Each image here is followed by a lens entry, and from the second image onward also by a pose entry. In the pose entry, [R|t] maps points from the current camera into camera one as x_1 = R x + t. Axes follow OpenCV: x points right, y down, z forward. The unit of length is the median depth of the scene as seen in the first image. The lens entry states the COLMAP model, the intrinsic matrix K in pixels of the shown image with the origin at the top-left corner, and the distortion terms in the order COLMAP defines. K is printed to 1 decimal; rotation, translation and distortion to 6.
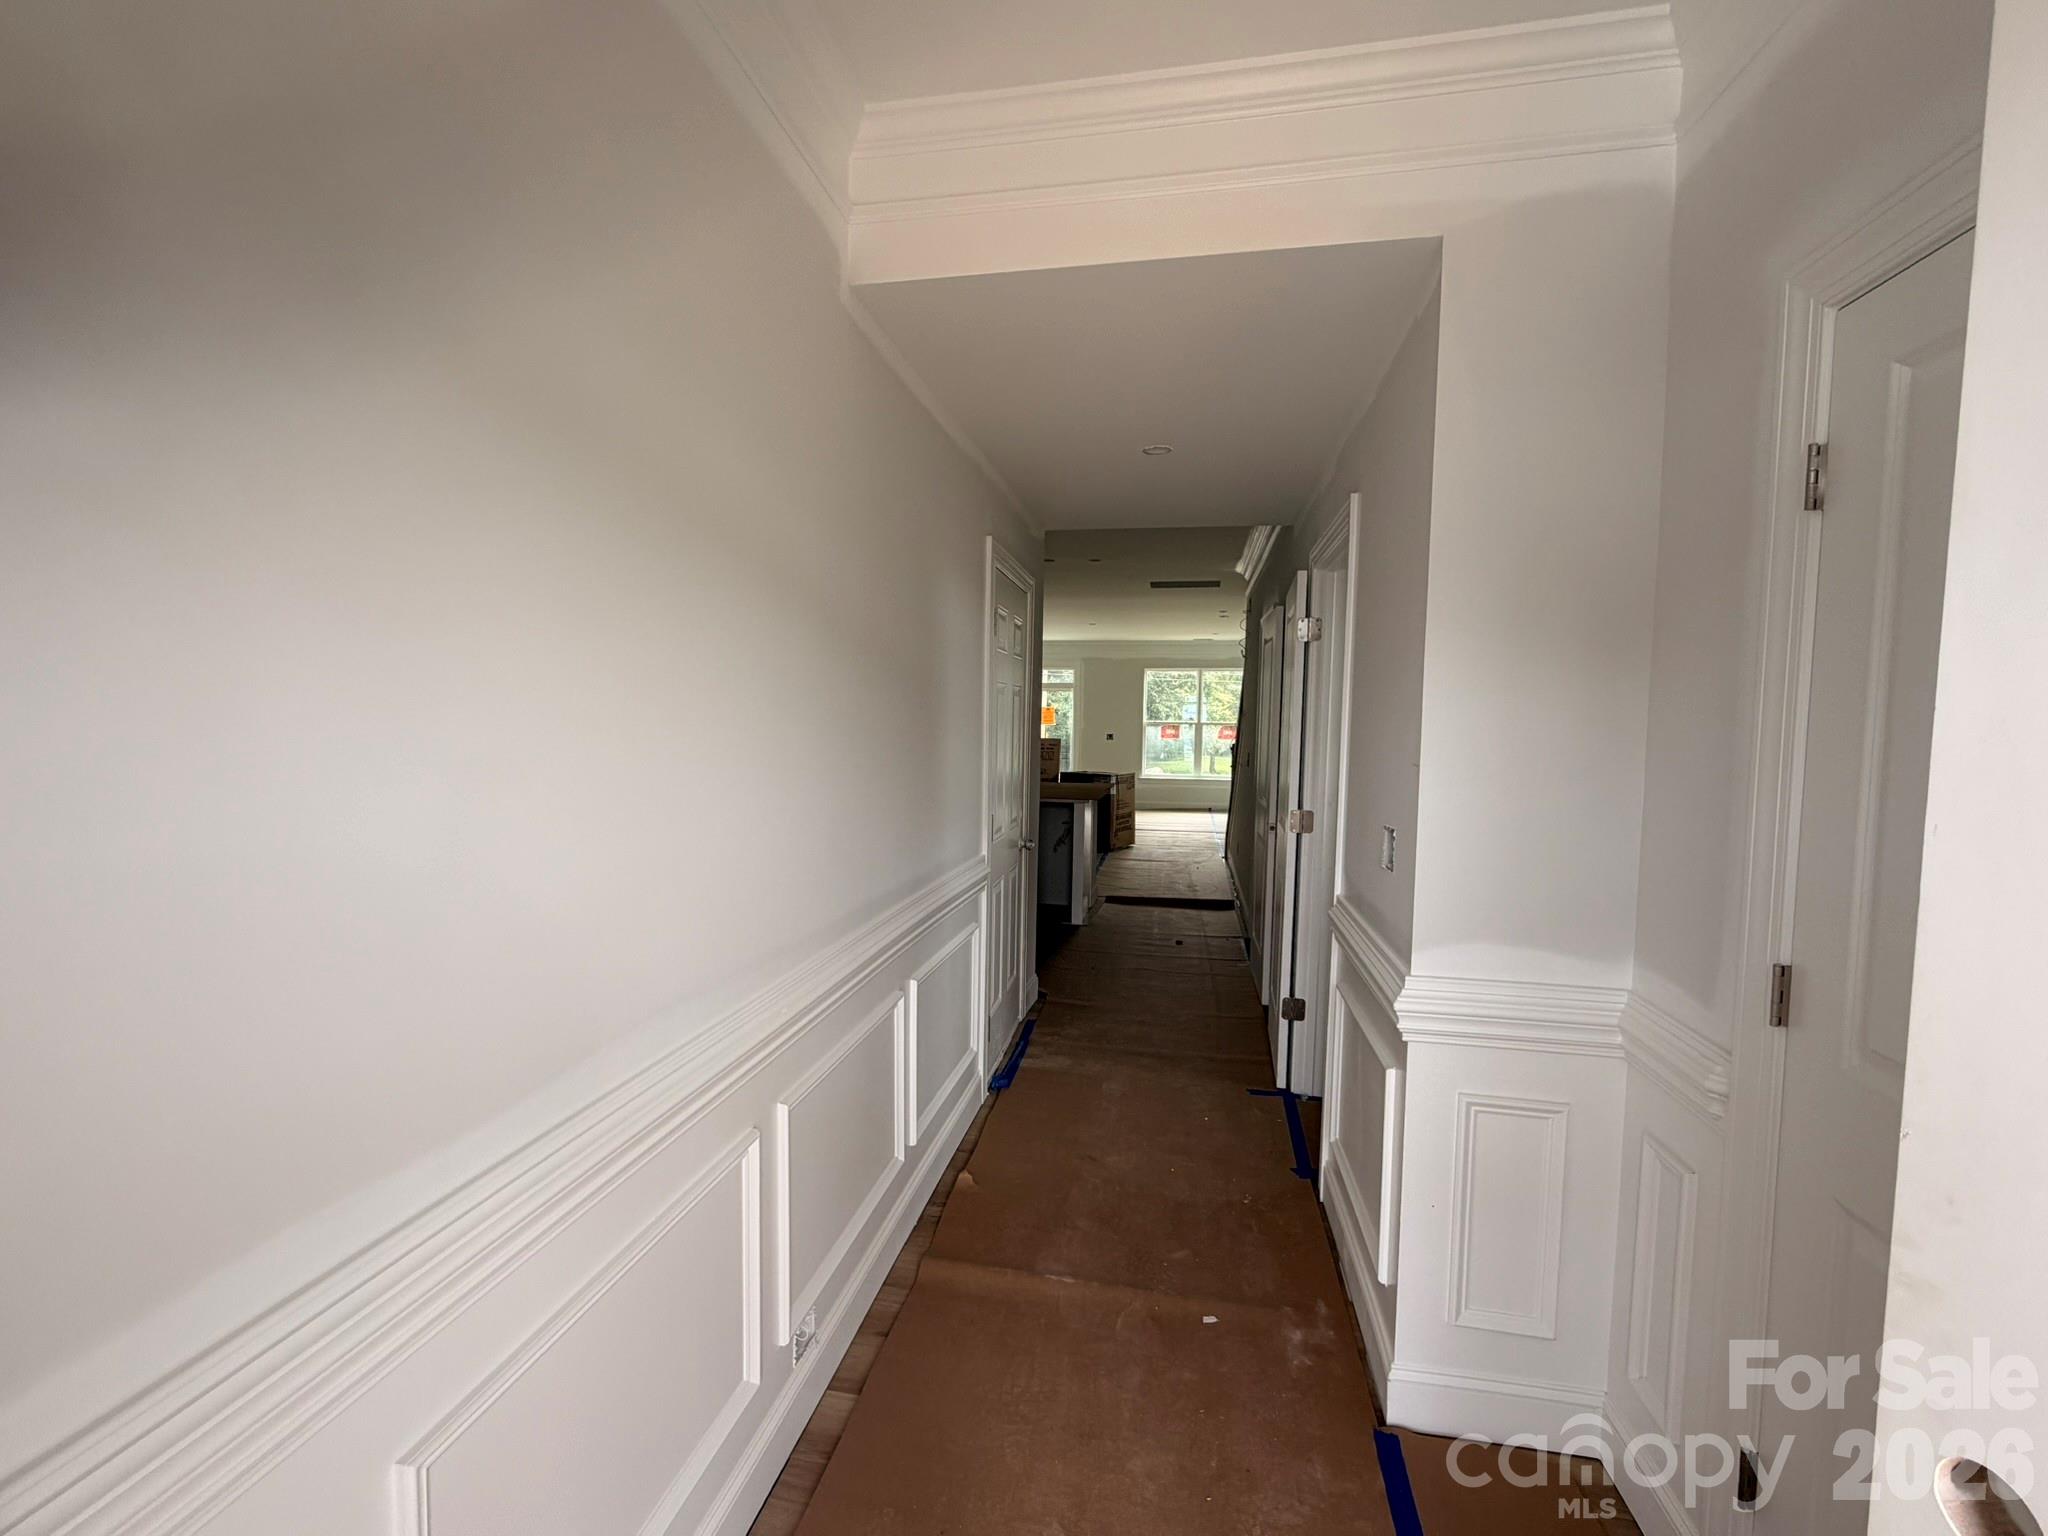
lens RADIAL K [[877.4, 0, 1024.0], [0, 877.4, 768.0], [0, 0, 1]] dist [0.000428, 0.000014]
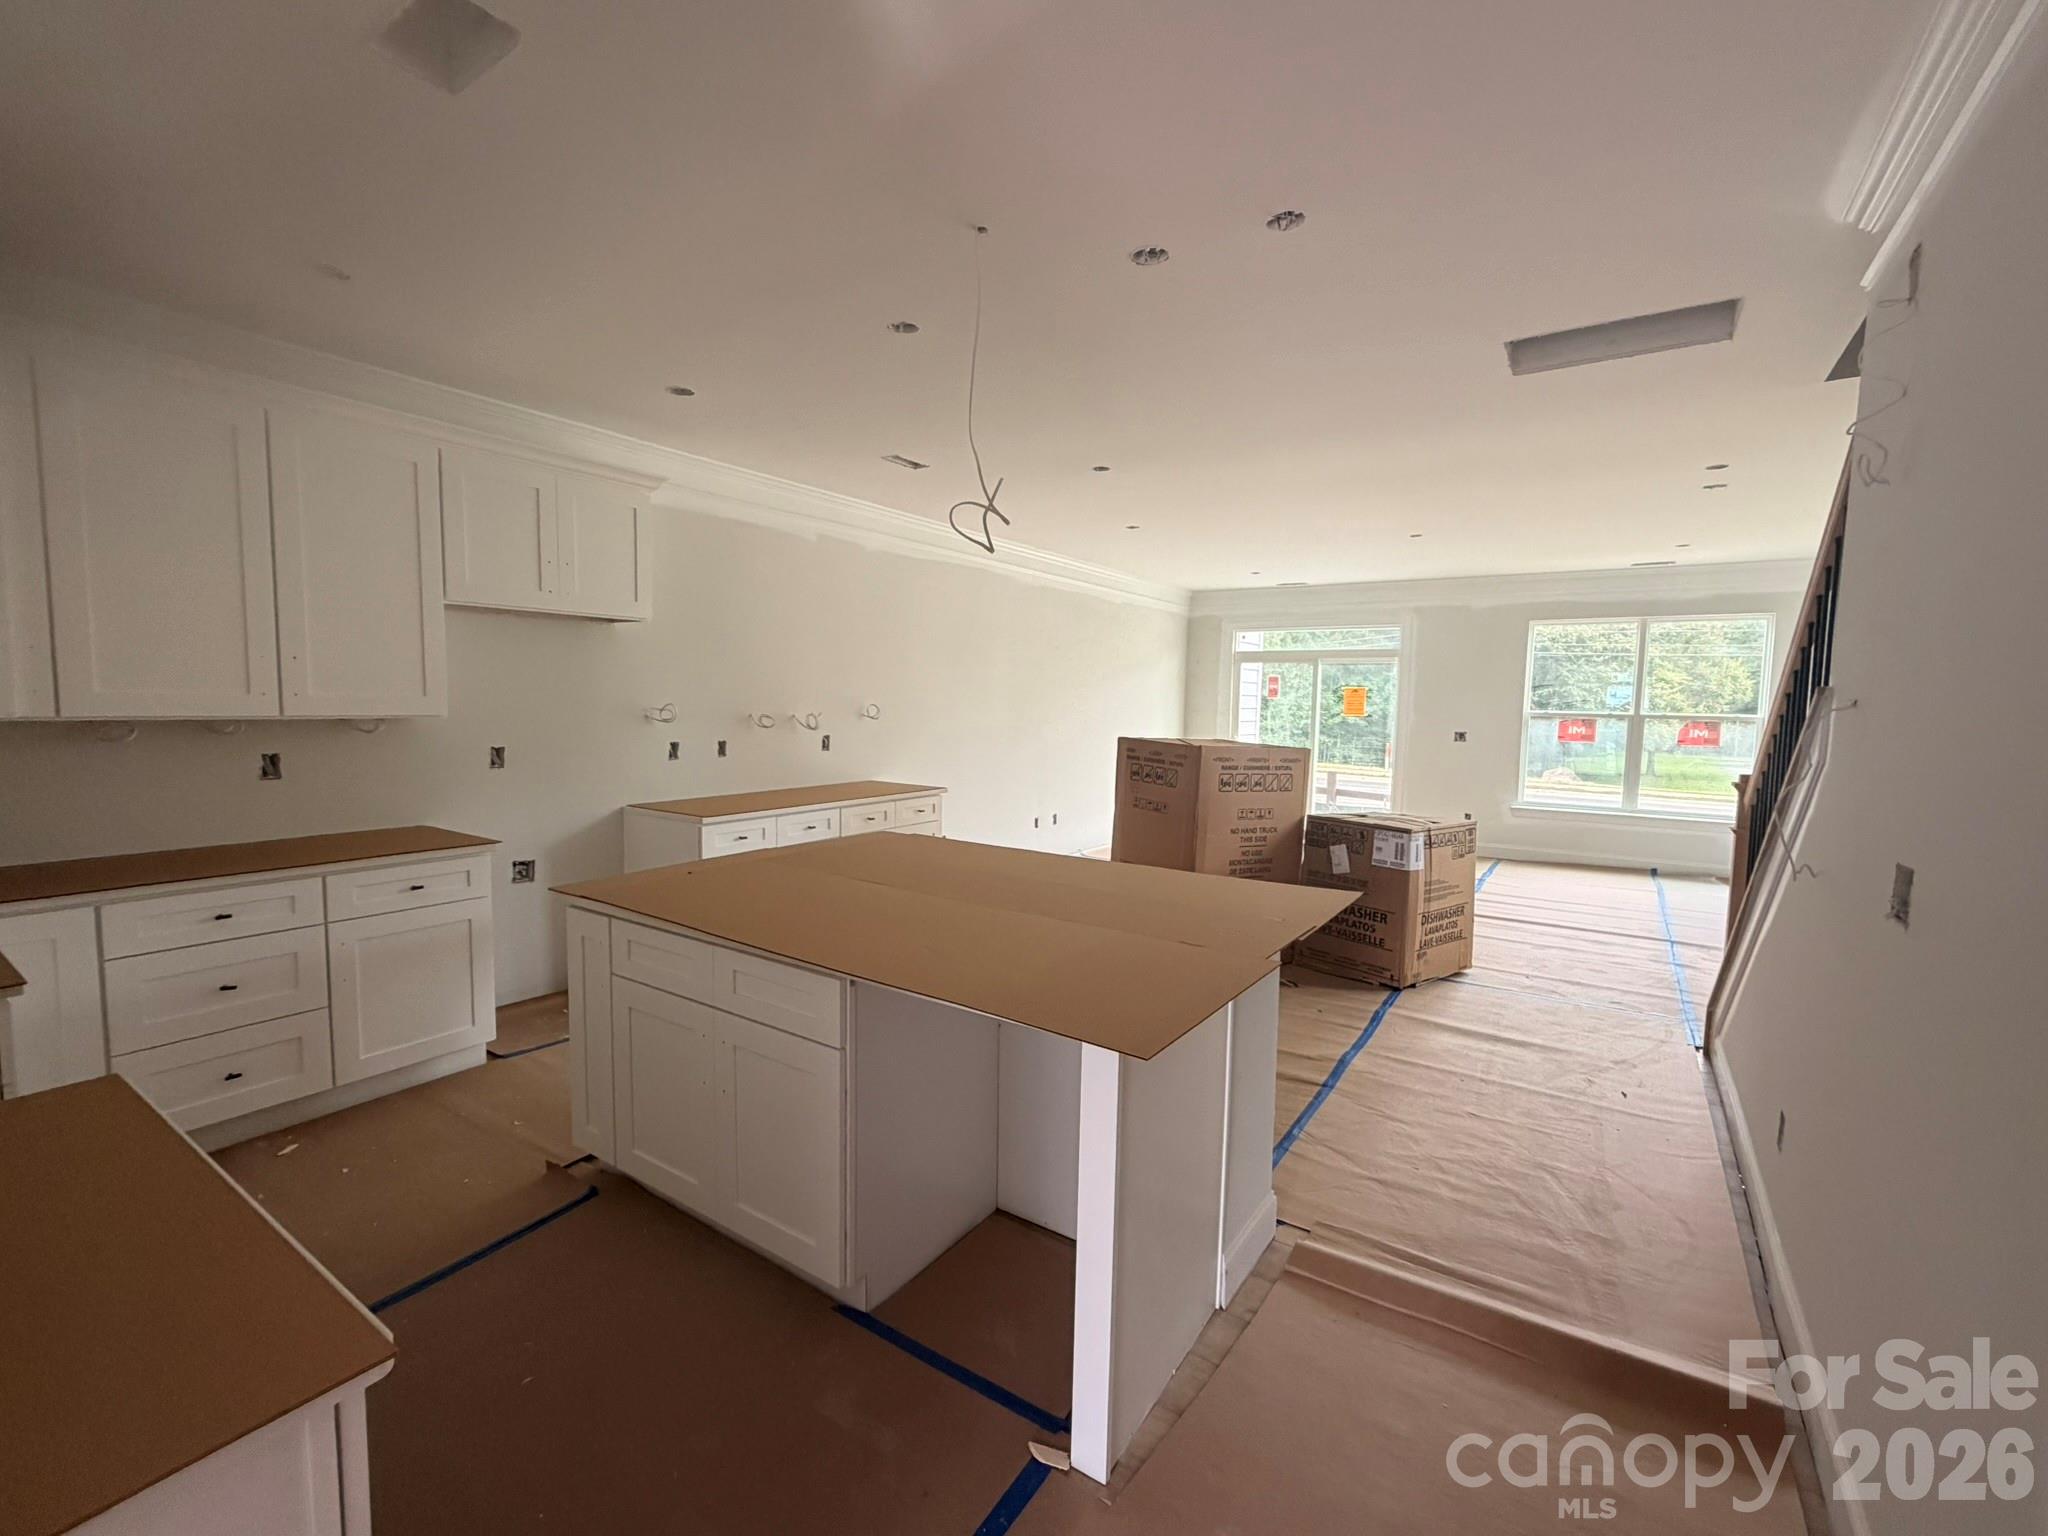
lens RADIAL K [[877.4, 0, 1024.0], [0, 877.4, 768.0], [0, 0, 1]] dist [0.000428, 0.000014]
pose [[0.917754, 0.035059, -0.395600, 0.063742], [-0.027632, 0.999319, 0.024457, -0.021023], [0.396188, -0.011514, 0.918097, 0.333320]]
